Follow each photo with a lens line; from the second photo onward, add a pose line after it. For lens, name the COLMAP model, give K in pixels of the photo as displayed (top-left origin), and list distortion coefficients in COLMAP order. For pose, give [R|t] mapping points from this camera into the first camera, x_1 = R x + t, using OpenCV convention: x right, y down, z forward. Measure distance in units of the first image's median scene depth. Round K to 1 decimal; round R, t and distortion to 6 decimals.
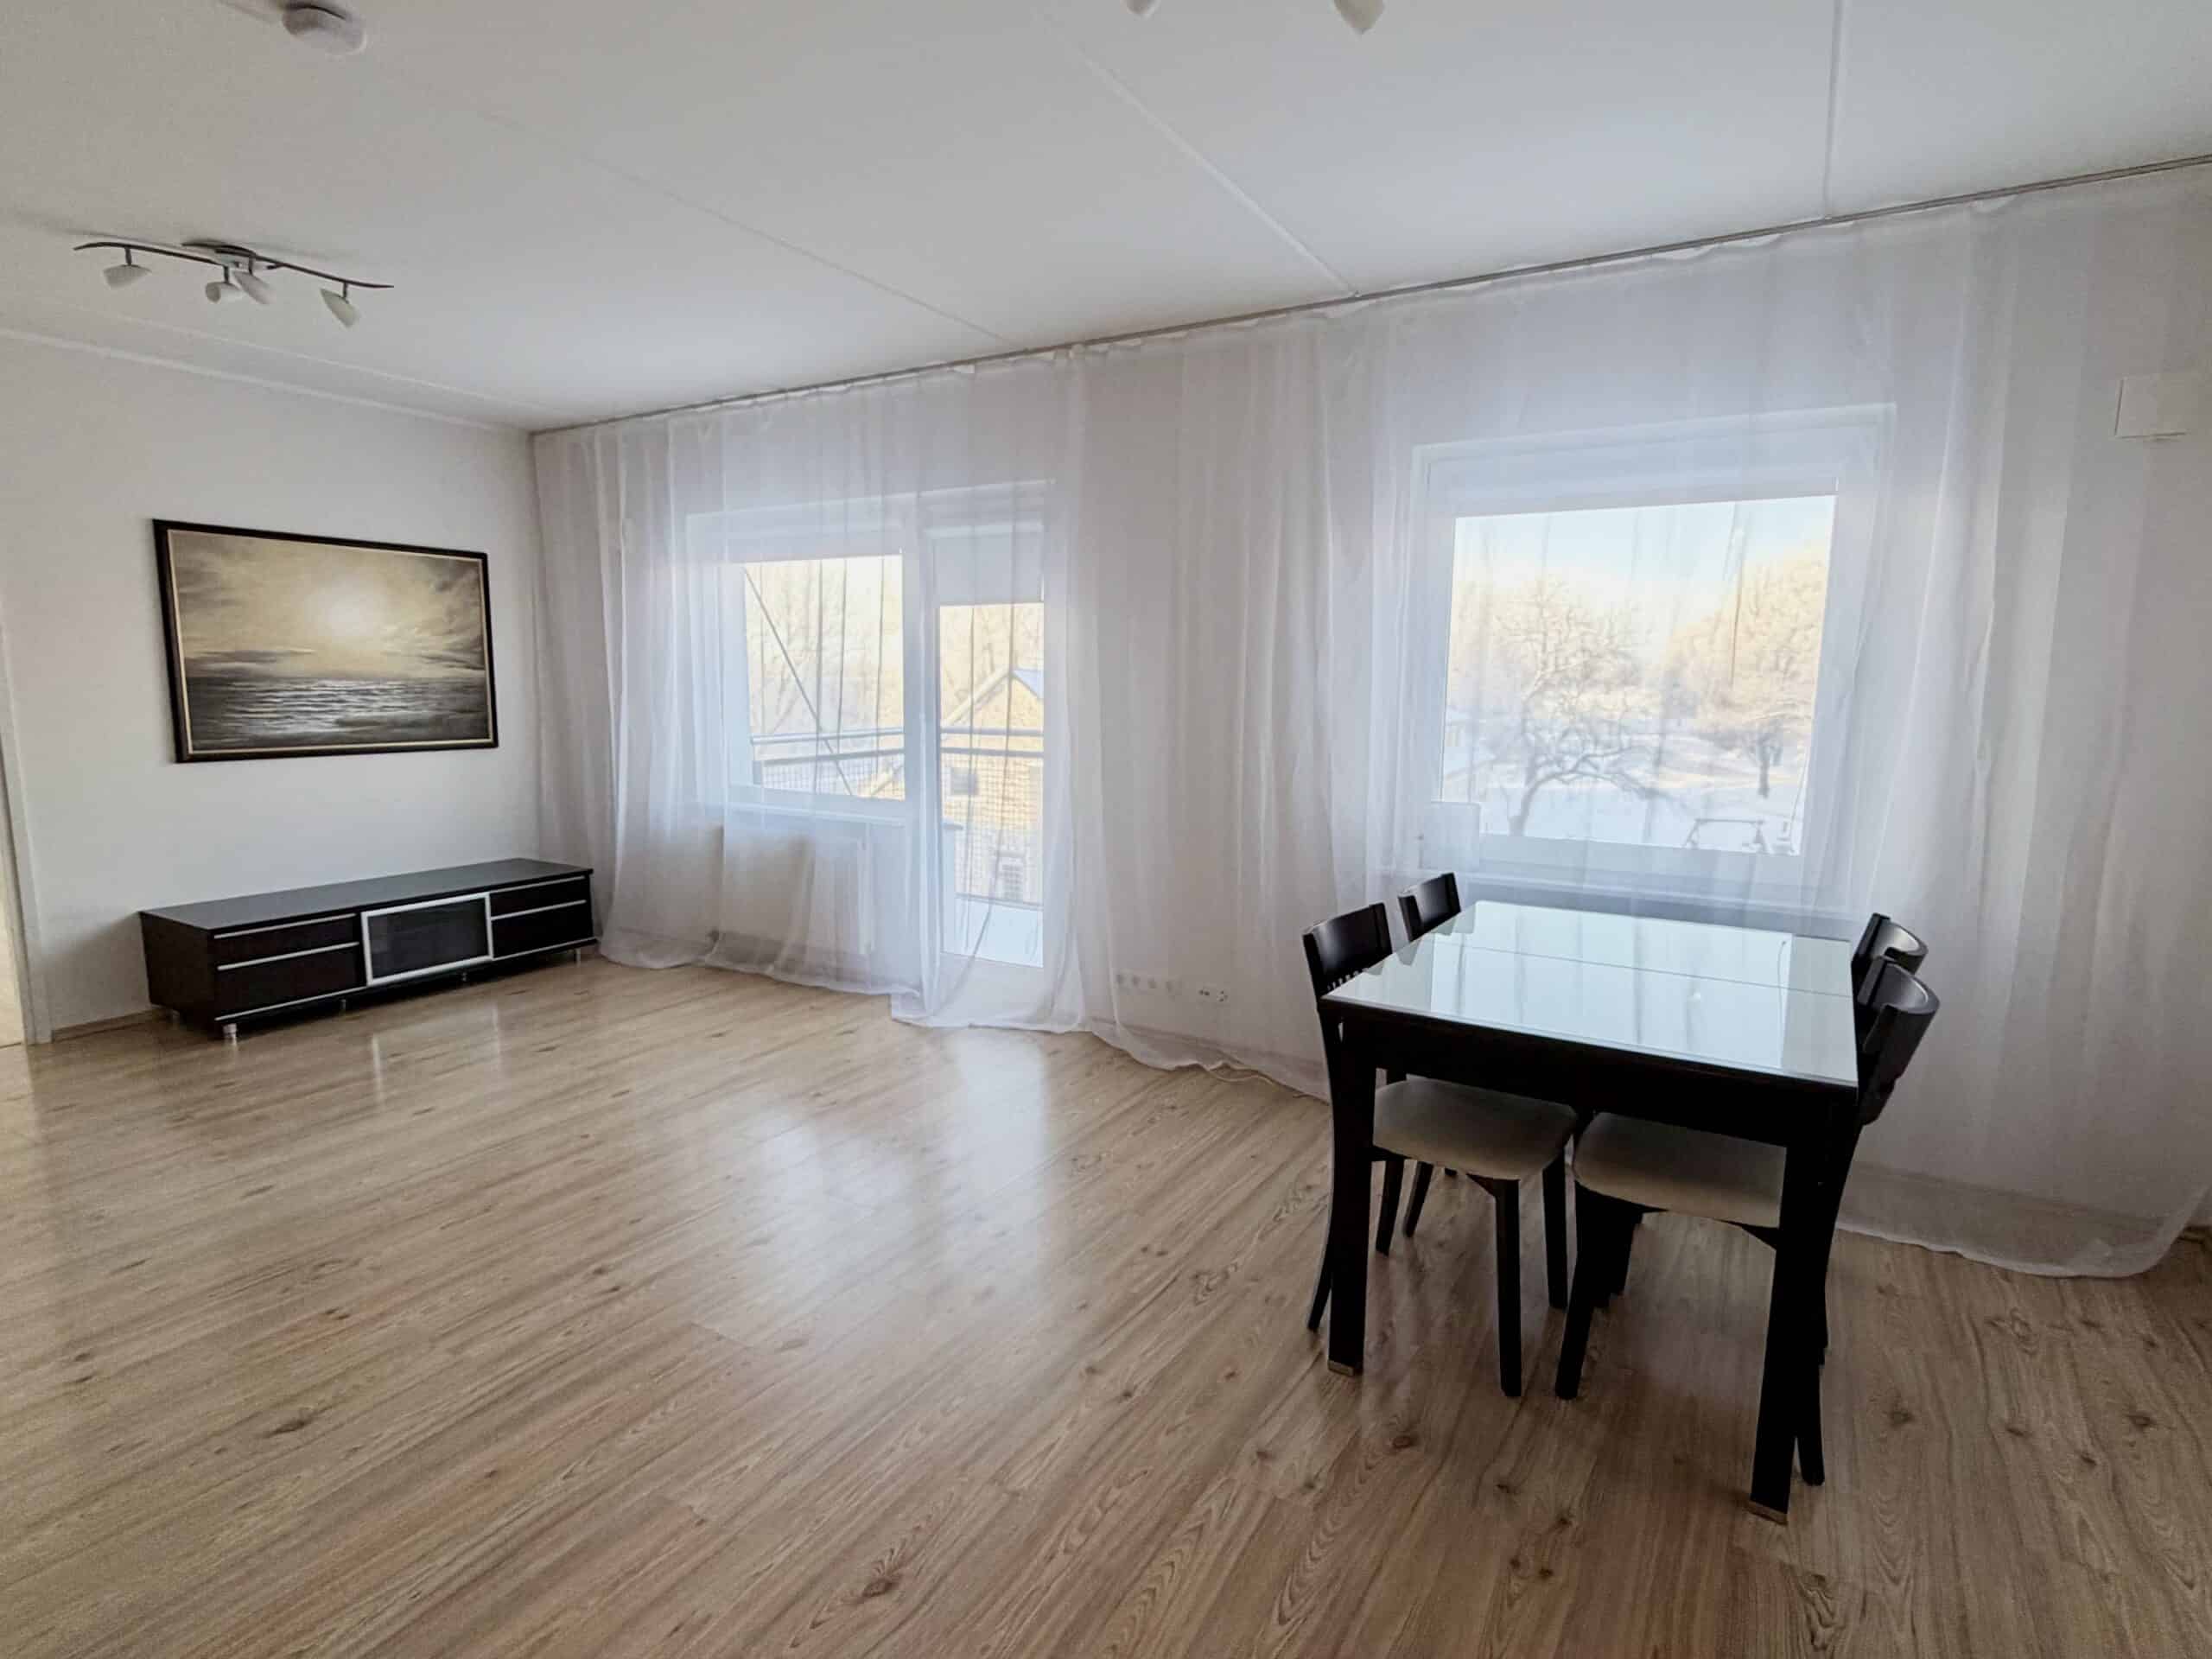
lens RADIAL K [[1132.7, 0, 1106.0], [0, 1132.7, 829.5], [0, 0, 1]] dist [0.000552, 0.000485]
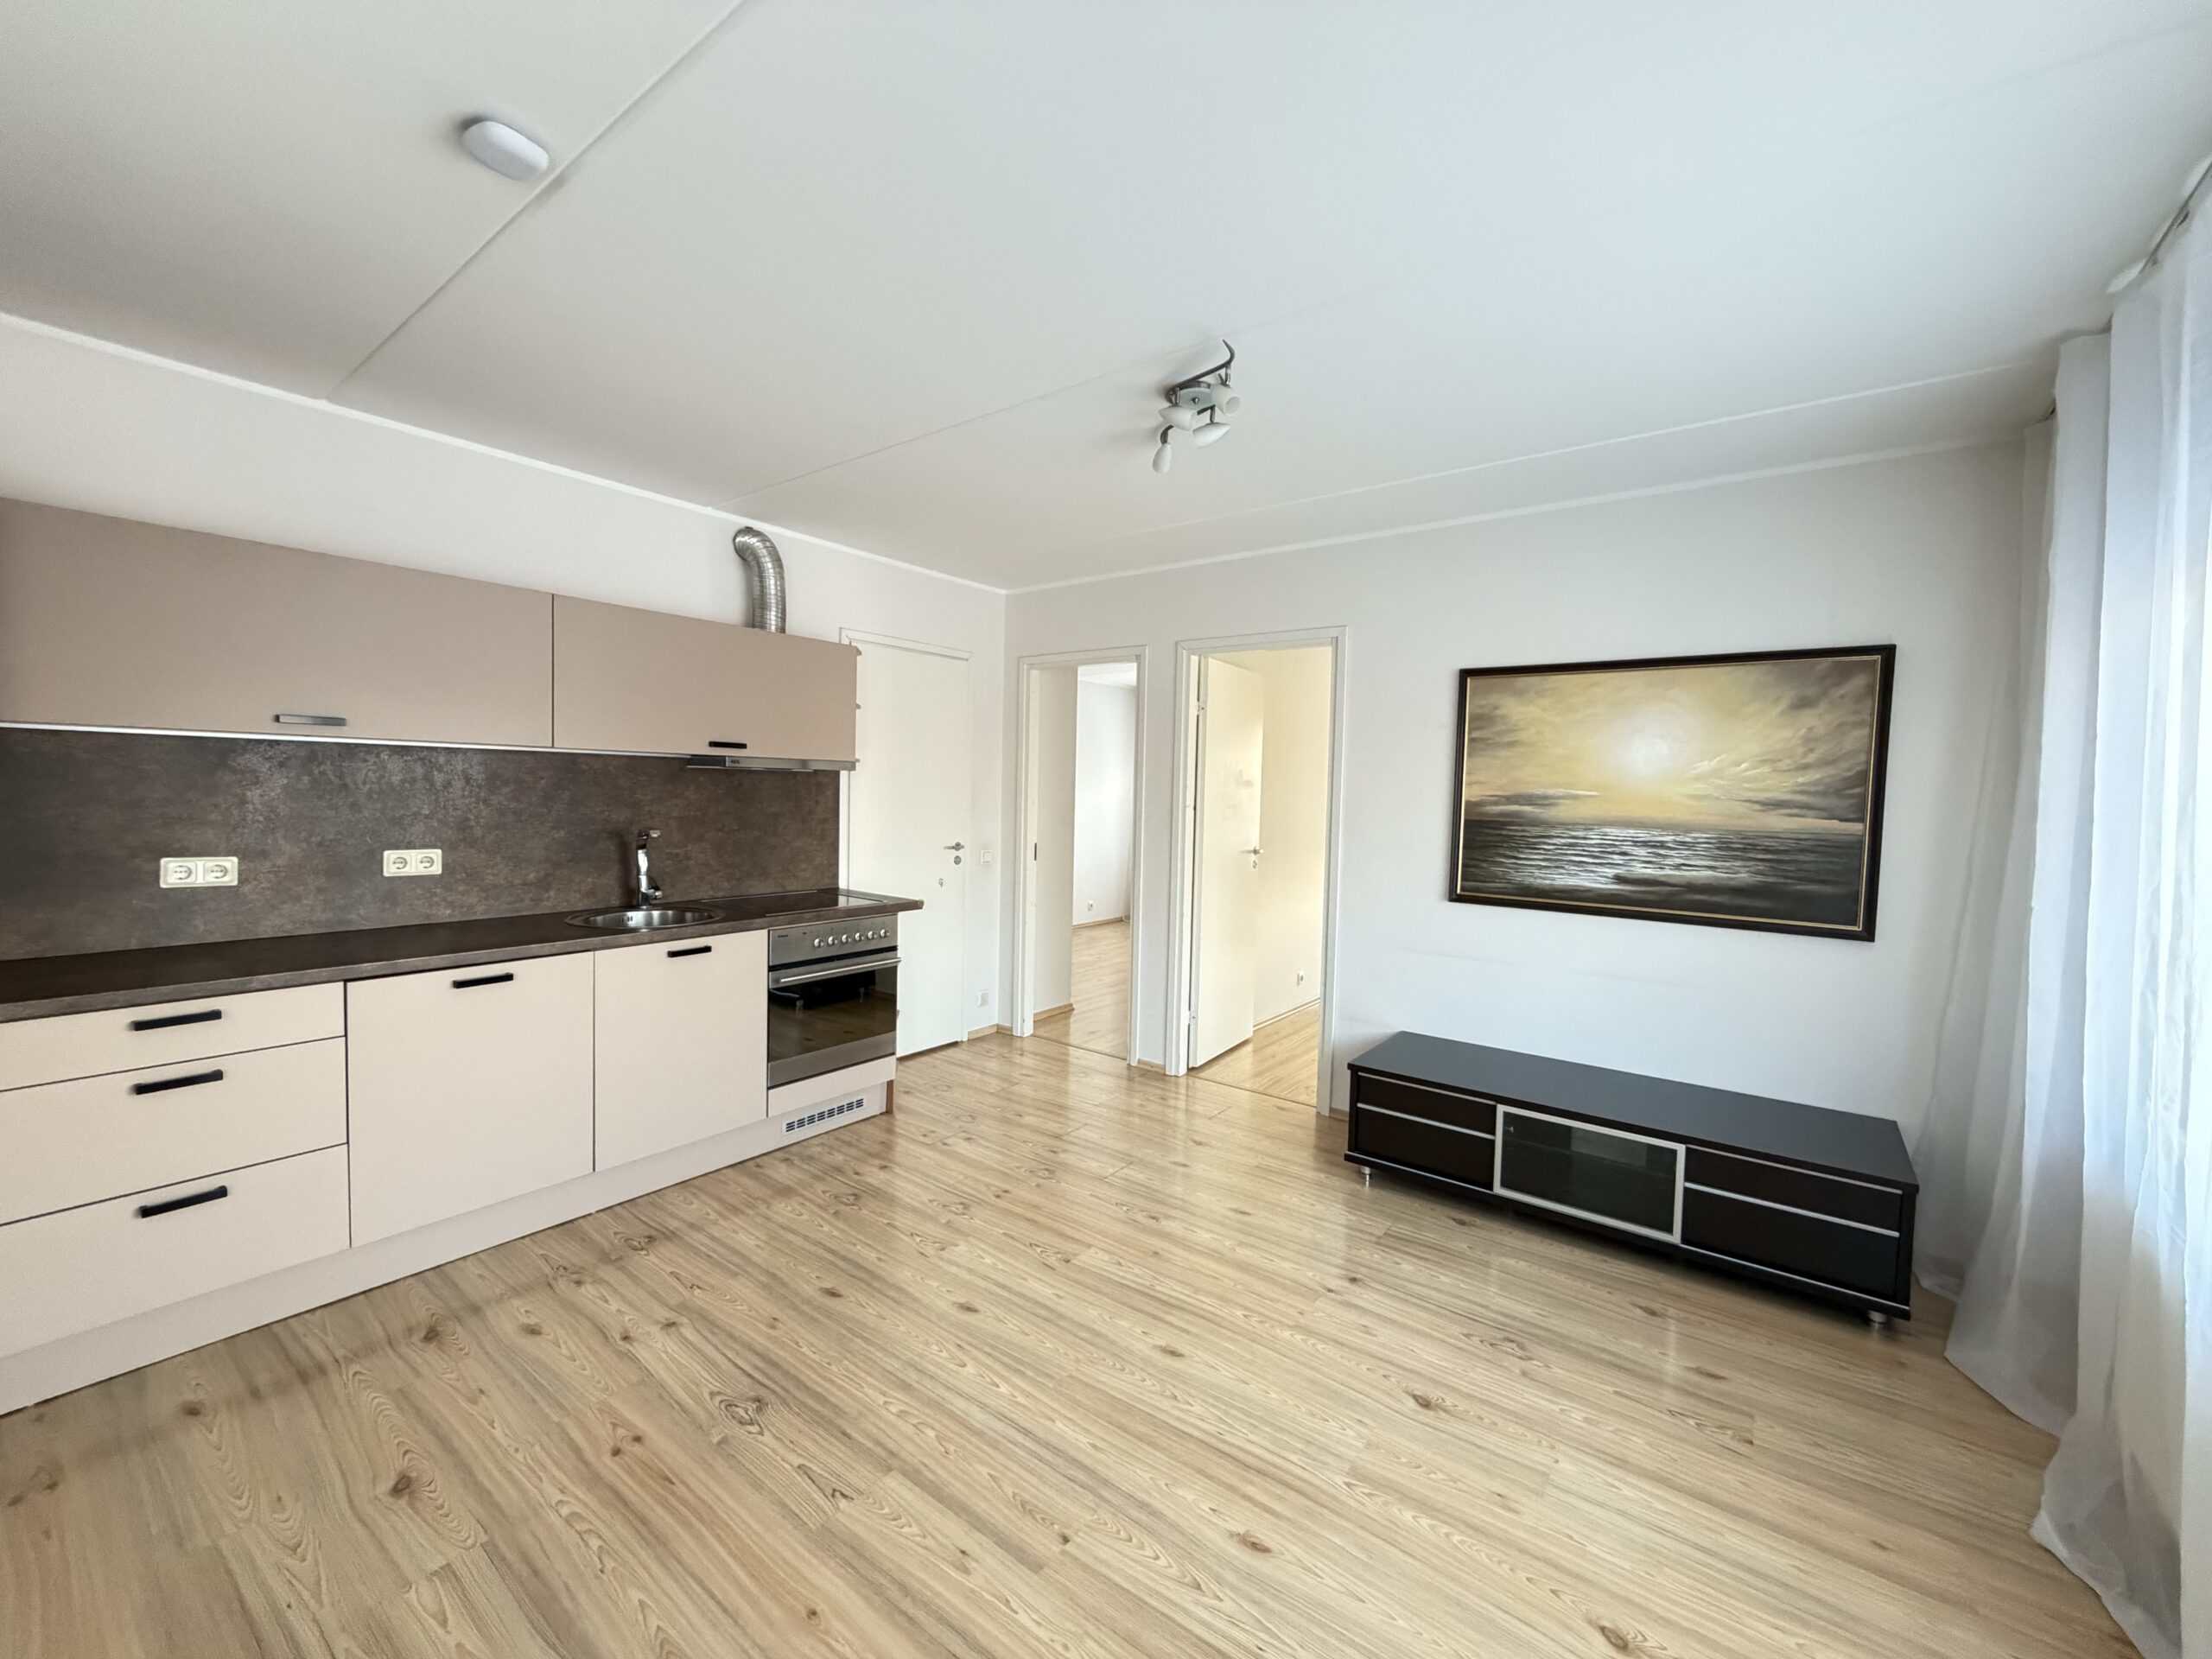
lens RADIAL K [[886.9, 0, 1106.0], [0, 886.9, 829.5], [0, 0, 1]] dist [0.000828, 0.000126]
pose [[-0.112207, 0.035254, -0.993059, 0.014180], [-0.159199, 0.985824, 0.052986, -0.107583], [0.980849, 0.164039, -0.105004, 0.712663]]
